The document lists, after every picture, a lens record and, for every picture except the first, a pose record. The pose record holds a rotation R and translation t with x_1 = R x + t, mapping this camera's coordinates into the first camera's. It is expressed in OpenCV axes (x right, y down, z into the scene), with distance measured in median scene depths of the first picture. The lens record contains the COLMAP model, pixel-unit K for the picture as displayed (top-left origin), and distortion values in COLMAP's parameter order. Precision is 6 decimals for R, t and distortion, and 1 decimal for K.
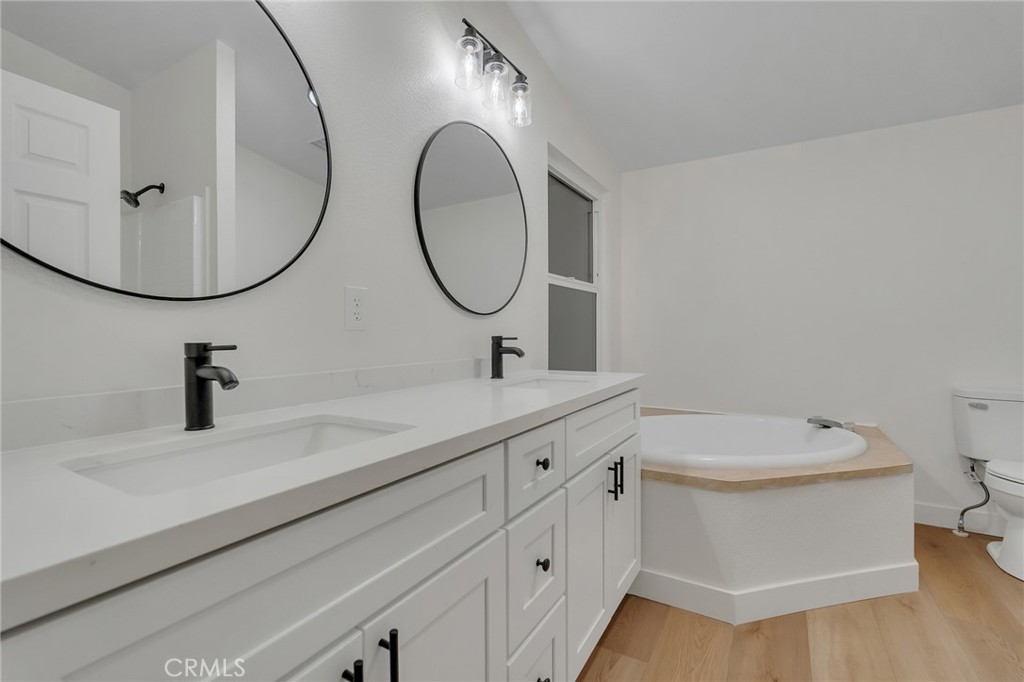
lens RADIAL K [[455.2, 0, 513.8], [0, 455.2, 335.5], [0, 0, 1]] dist [0.003106, -0.000077]
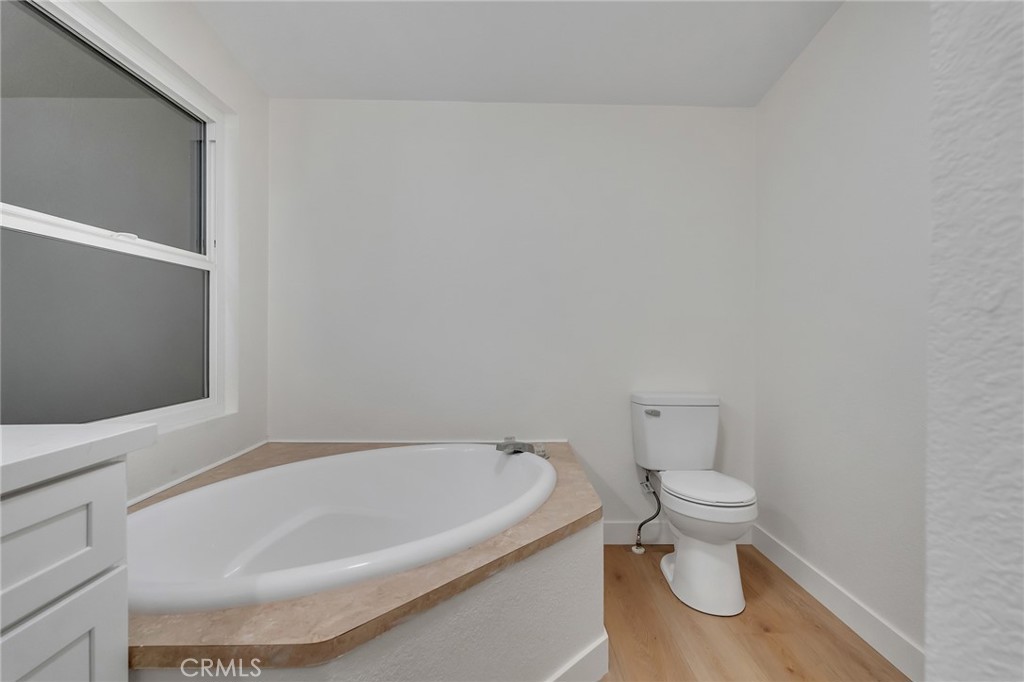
lens RADIAL K [[455.2, 0, 512.7], [0, 455.2, 336.9], [0, 0, 1]] dist [0.003106, -0.000077]
pose [[0.855272, -0.001462, 0.518178, 0.279176], [0.004955, 0.999973, -0.005357, 0.003111], [-0.518156, 0.007150, 0.855256, 0.336508]]
